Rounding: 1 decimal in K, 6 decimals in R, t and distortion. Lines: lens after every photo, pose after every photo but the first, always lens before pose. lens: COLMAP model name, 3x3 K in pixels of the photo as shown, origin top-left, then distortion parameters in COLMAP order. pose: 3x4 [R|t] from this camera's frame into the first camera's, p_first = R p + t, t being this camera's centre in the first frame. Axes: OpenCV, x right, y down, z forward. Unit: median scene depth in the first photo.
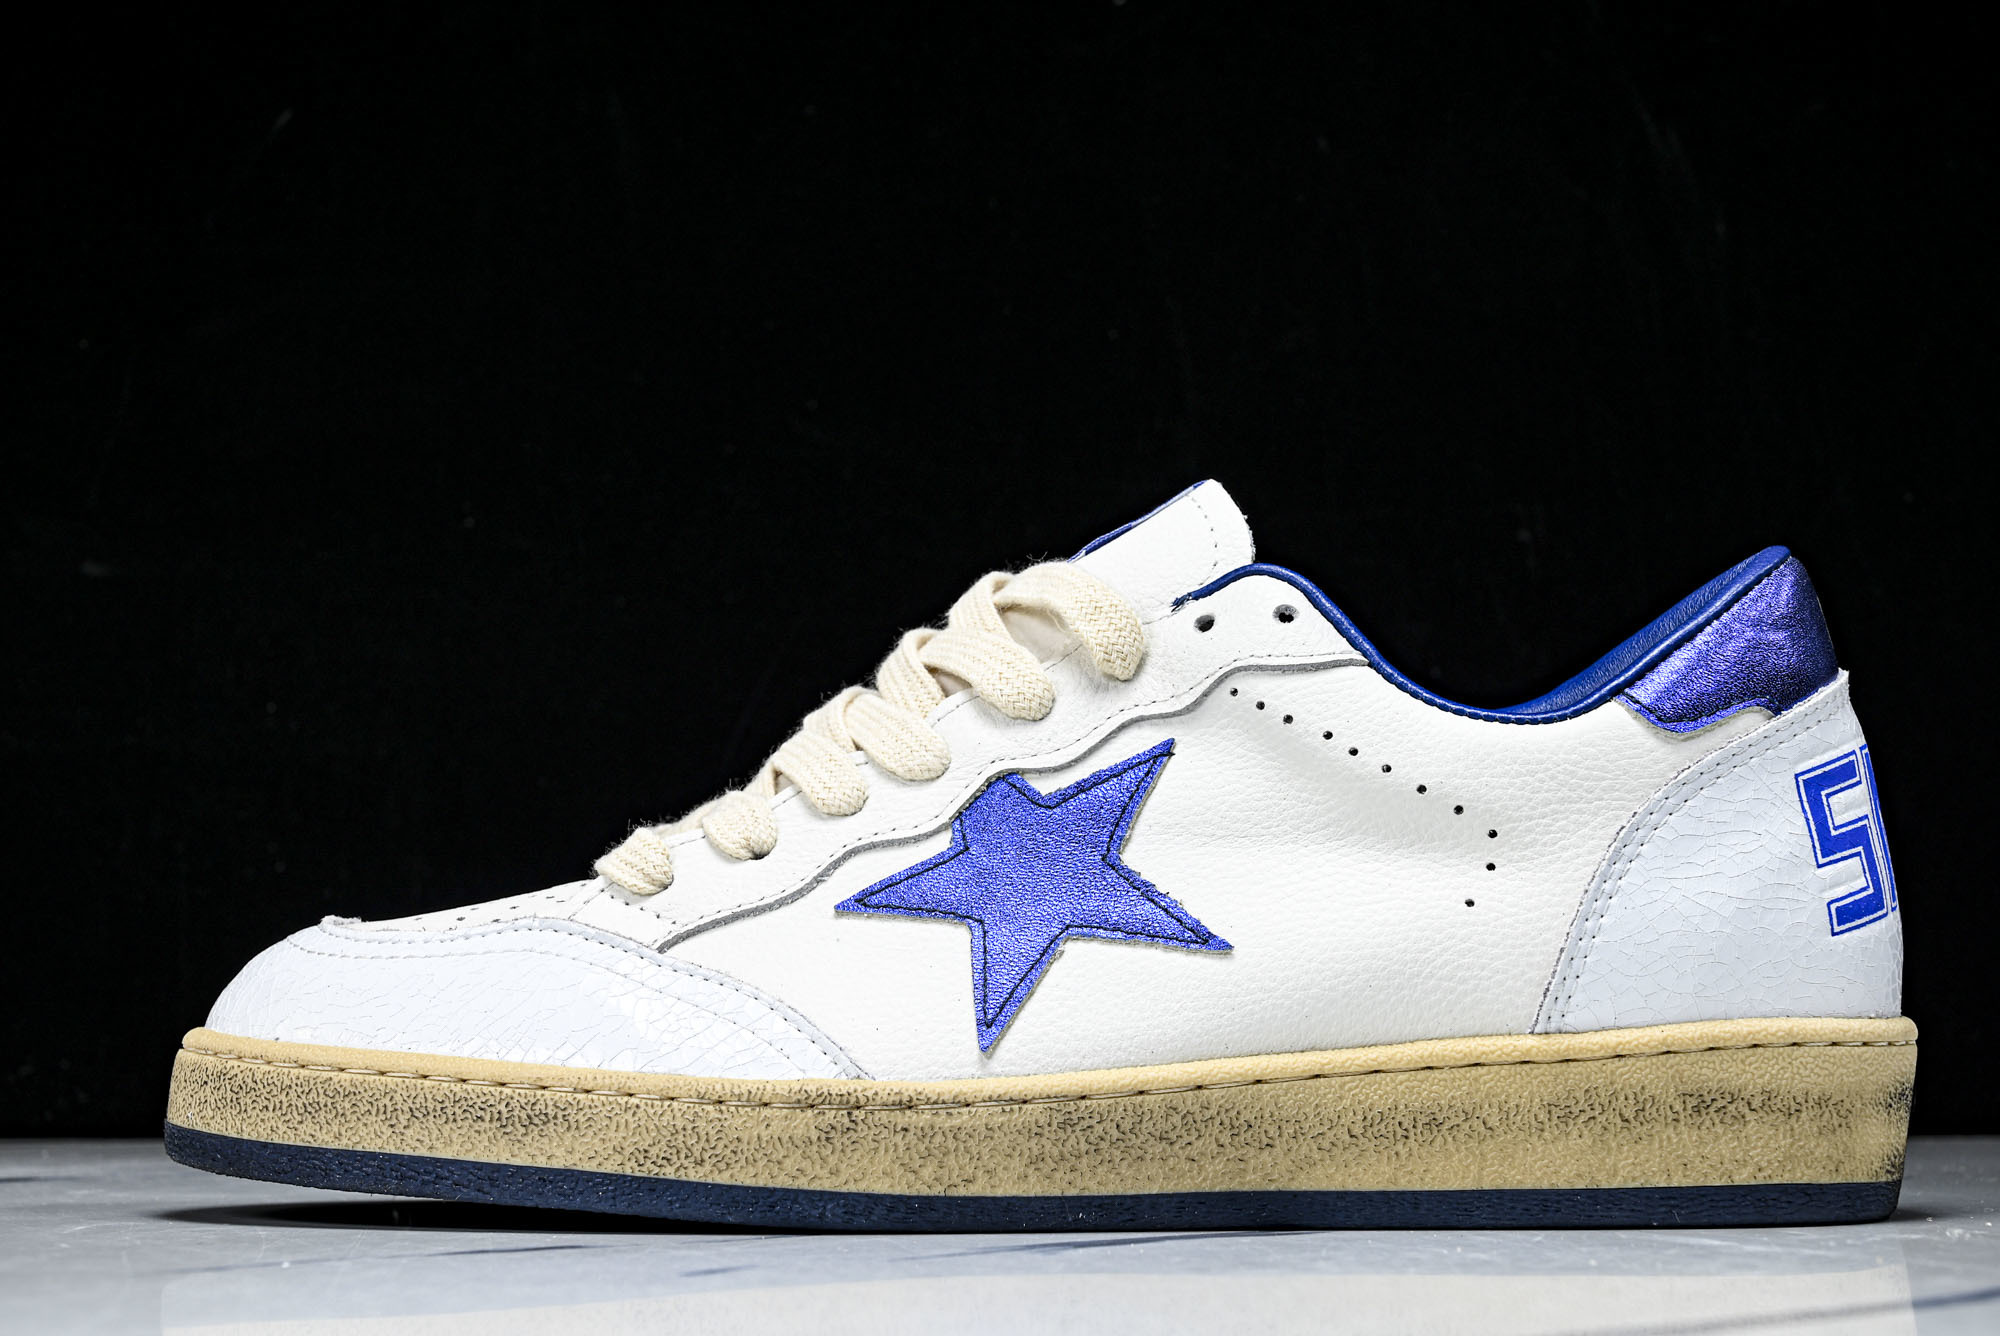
lens RADIAL K [[3558.0, 0, 986.3], [0, 3558.0, 653.7], [0, 0, 1]] dist [-0.044321, 0.000000]
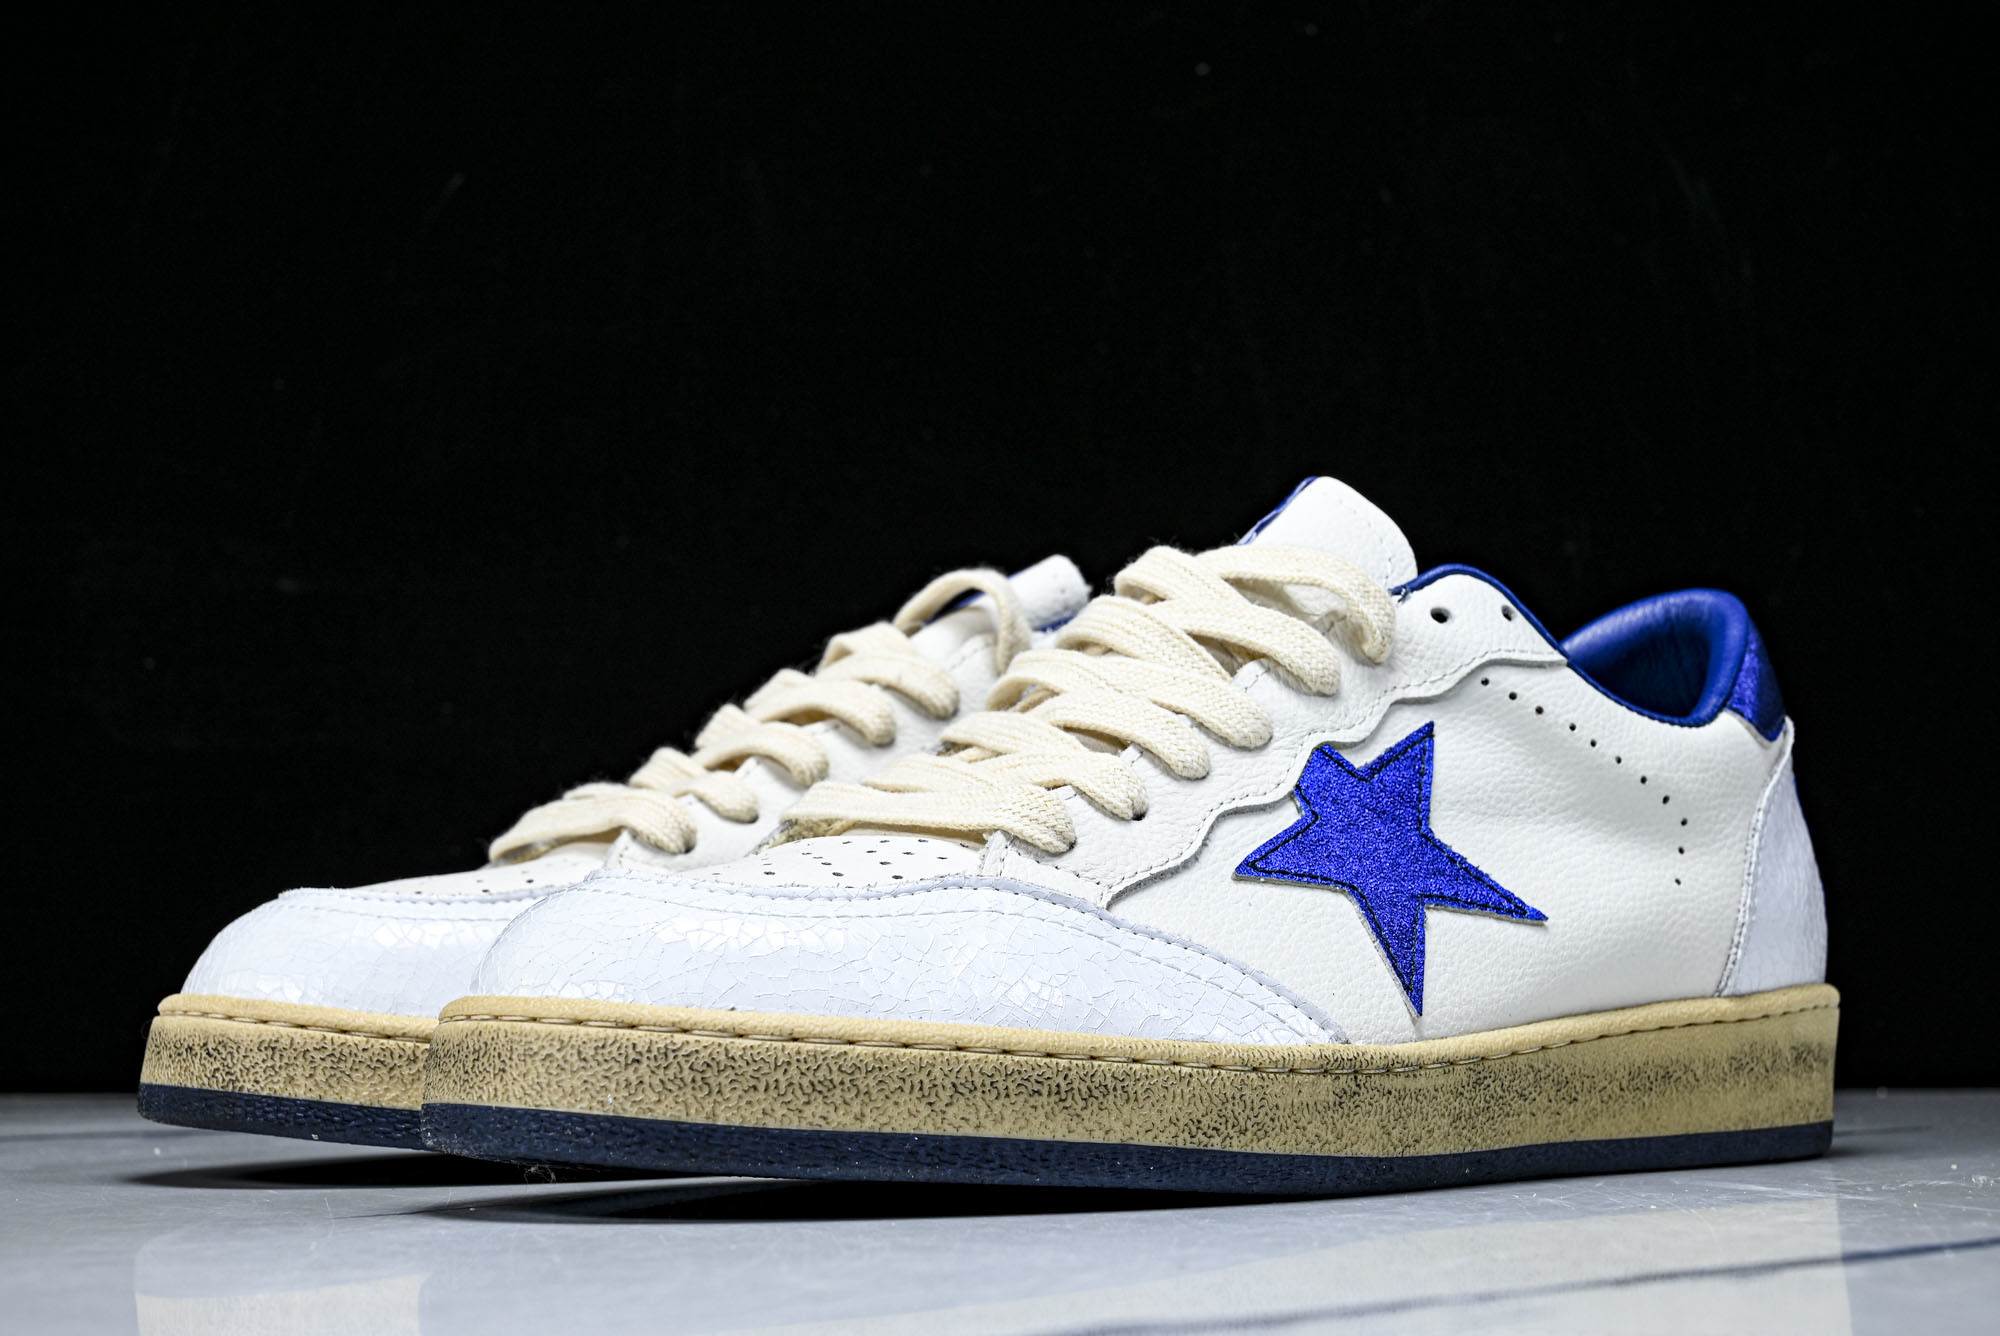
lens RADIAL K [[3188.9, 0, 1004.2], [0, 3188.9, 664.6], [0, 0, 1]] dist [-0.014007, 0.000000]
pose [[0.721967, 0.069013, 0.688477, -0.725669], [-0.069973, 0.997195, -0.026582, 0.042842], [-0.688380, -0.028983, 0.724771, 0.410400]]
